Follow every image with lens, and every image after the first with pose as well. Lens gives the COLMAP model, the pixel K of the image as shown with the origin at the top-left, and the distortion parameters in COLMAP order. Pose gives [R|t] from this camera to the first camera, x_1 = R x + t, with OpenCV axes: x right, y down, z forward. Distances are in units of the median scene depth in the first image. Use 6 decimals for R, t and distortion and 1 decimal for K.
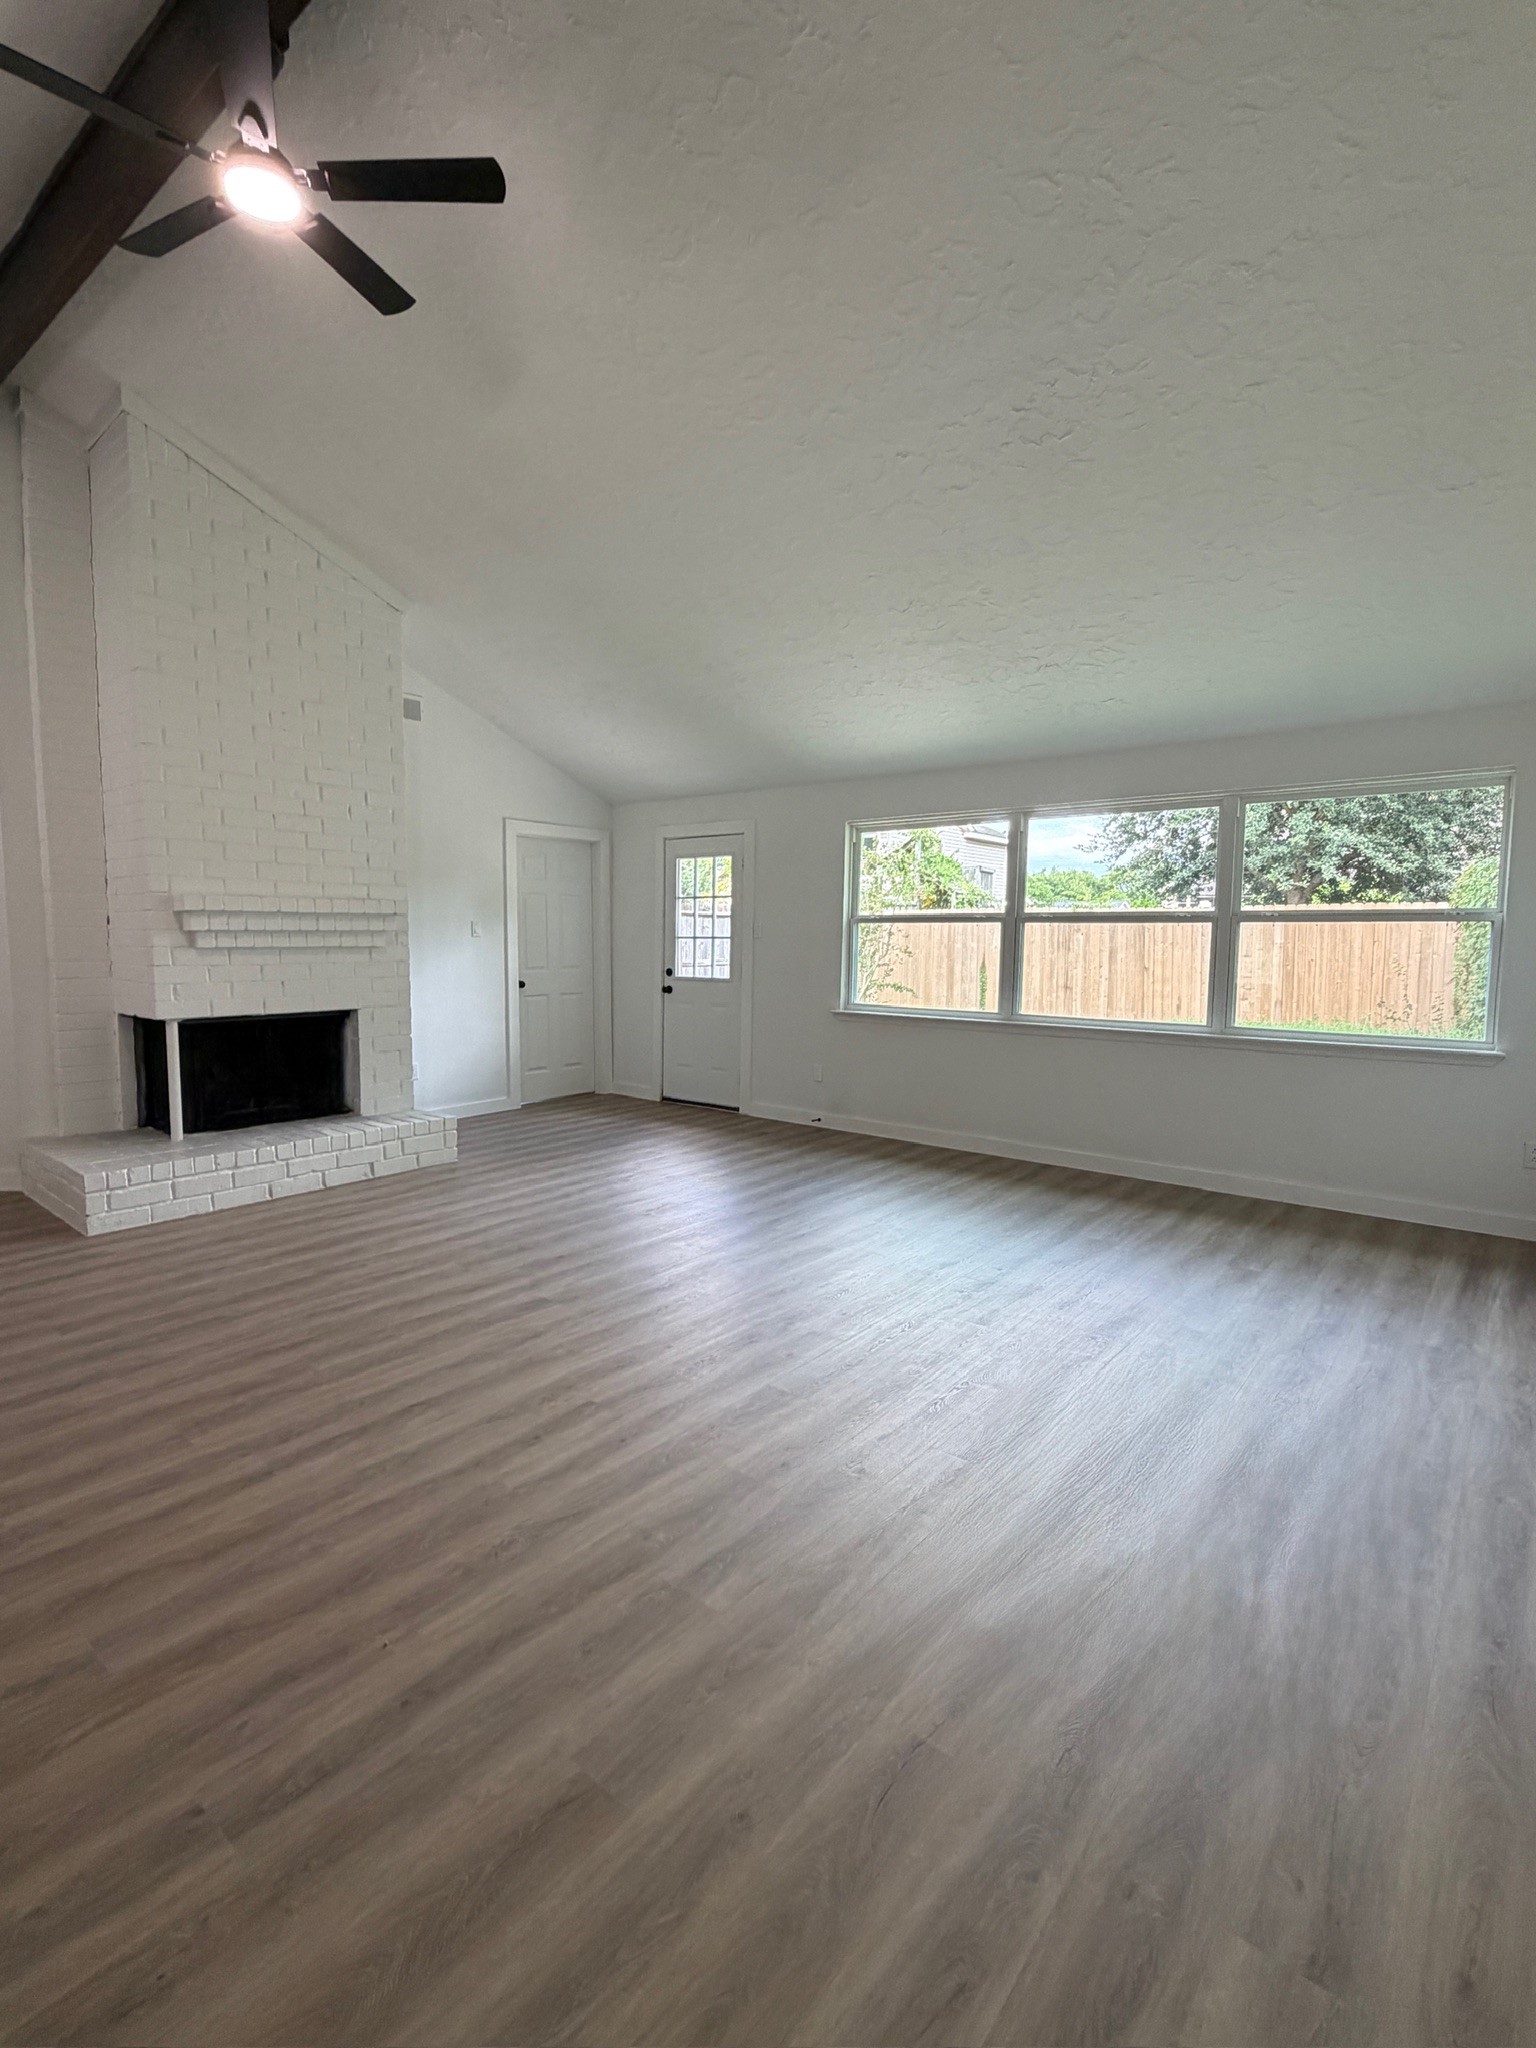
lens RADIAL K [[963.6, 0, 761.4], [0, 963.6, 1022.3], [0, 0, 1]] dist [-0.002267, 0.000085]
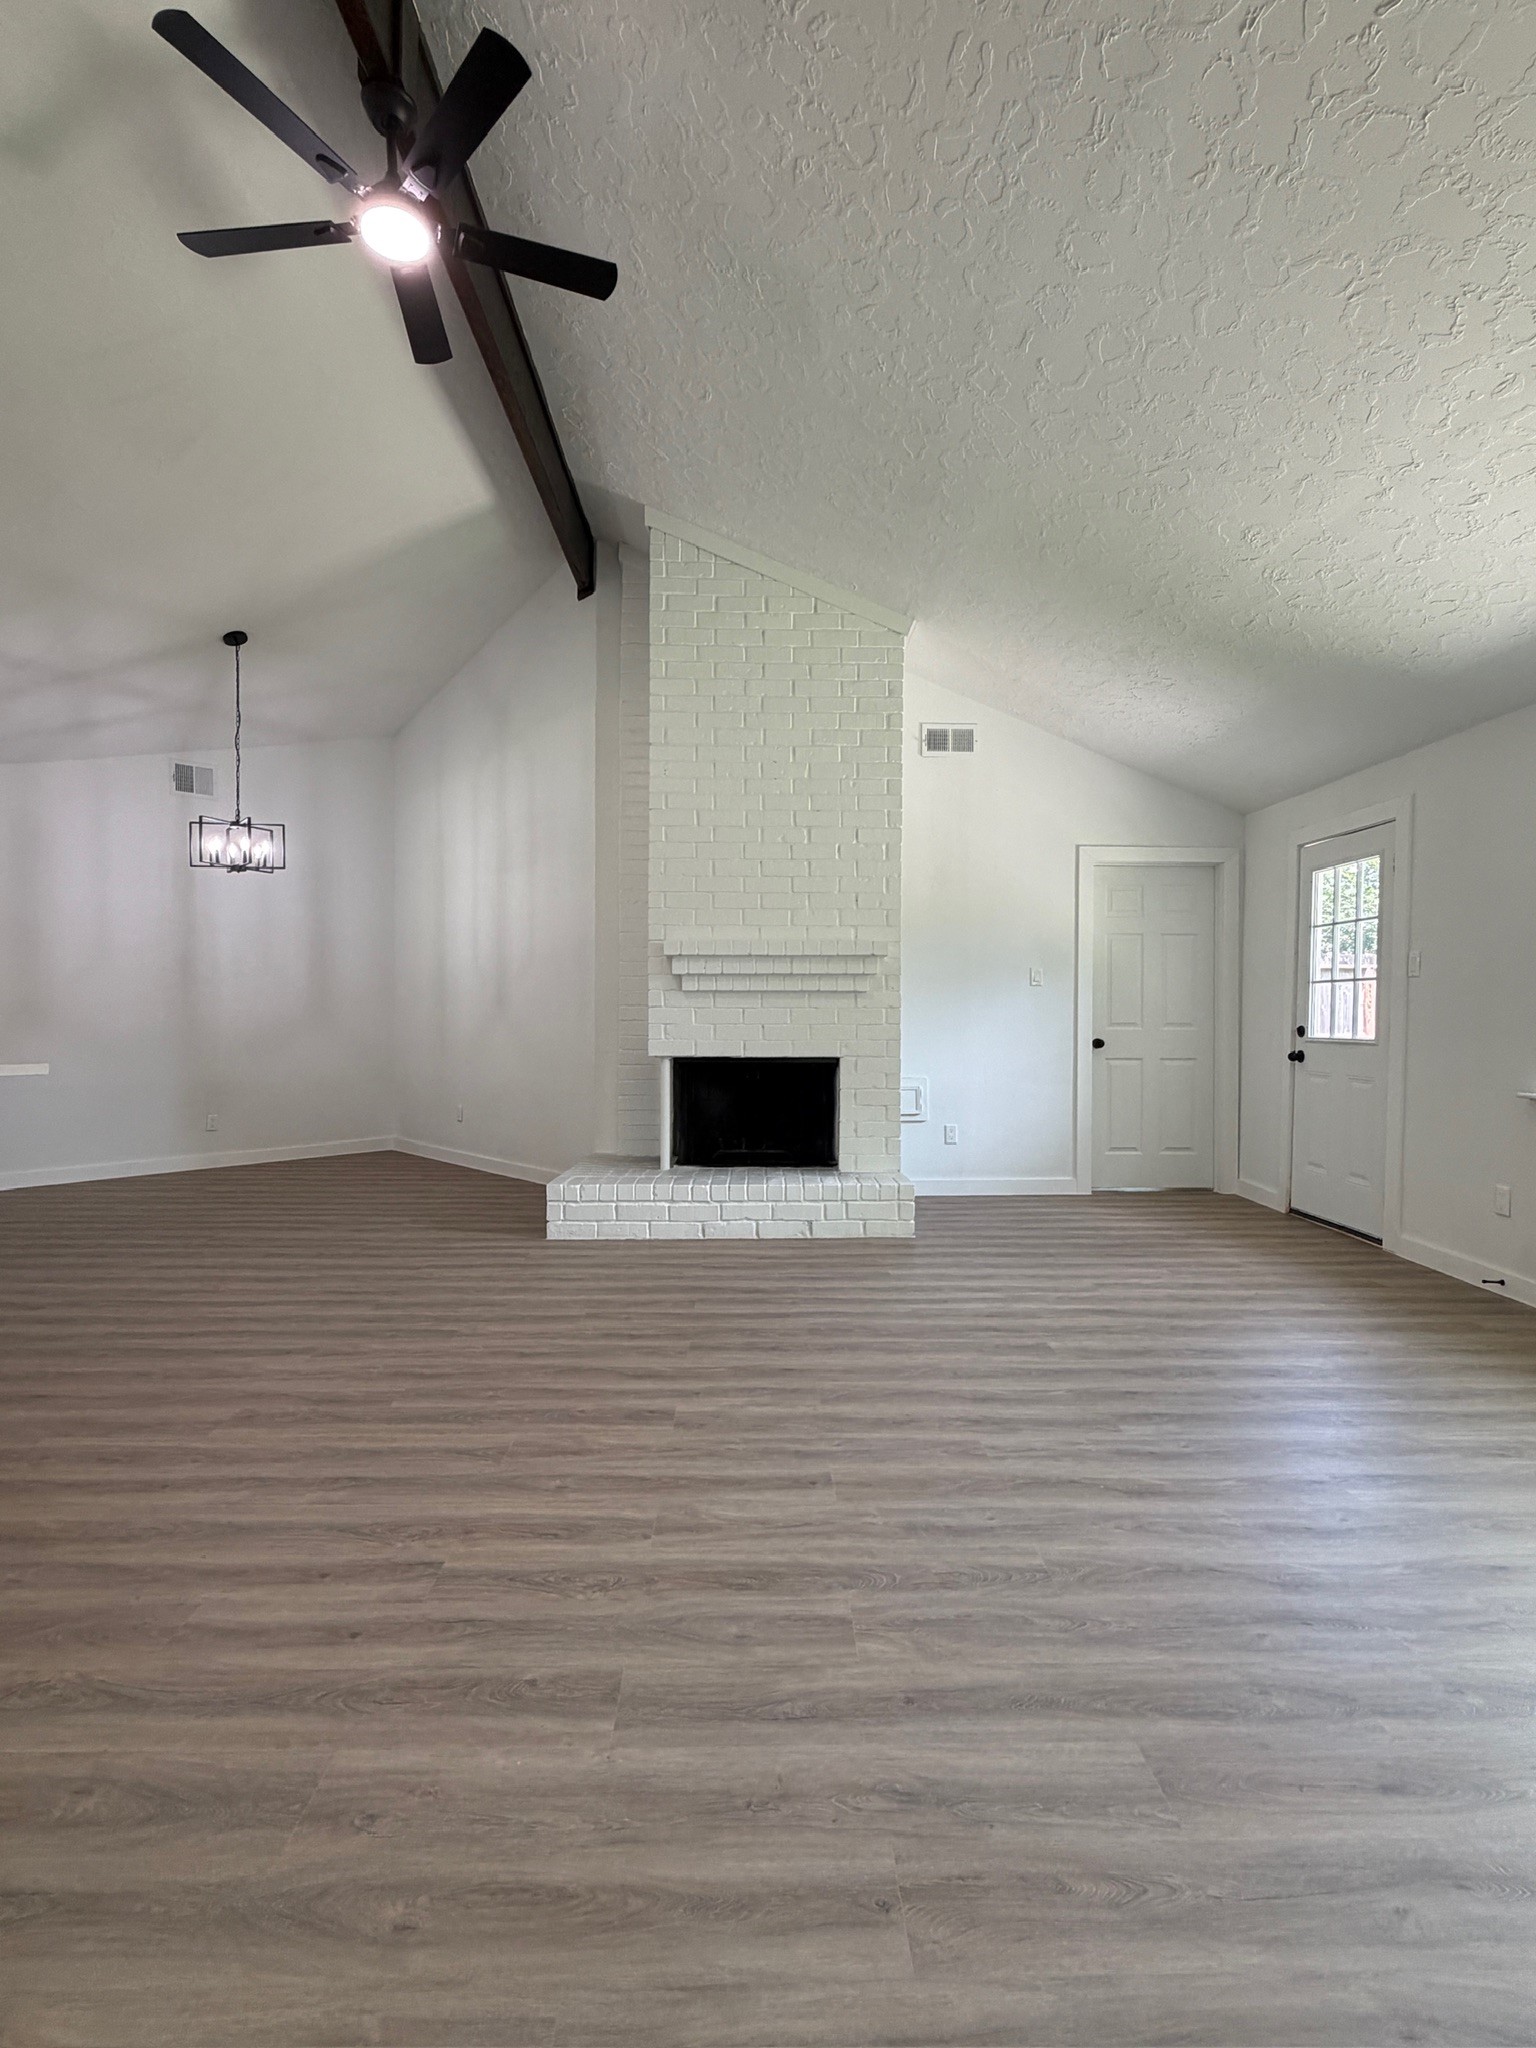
lens RADIAL K [[963.6, 0, 763.4], [0, 963.6, 1025.8], [0, 0, 1]] dist [-0.002267, 0.000085]
pose [[0.653201, 0.007793, -0.757144, 0.277838], [-0.068321, 0.996475, -0.048686, 0.007860], [0.754096, 0.083530, 0.651431, 0.365653]]
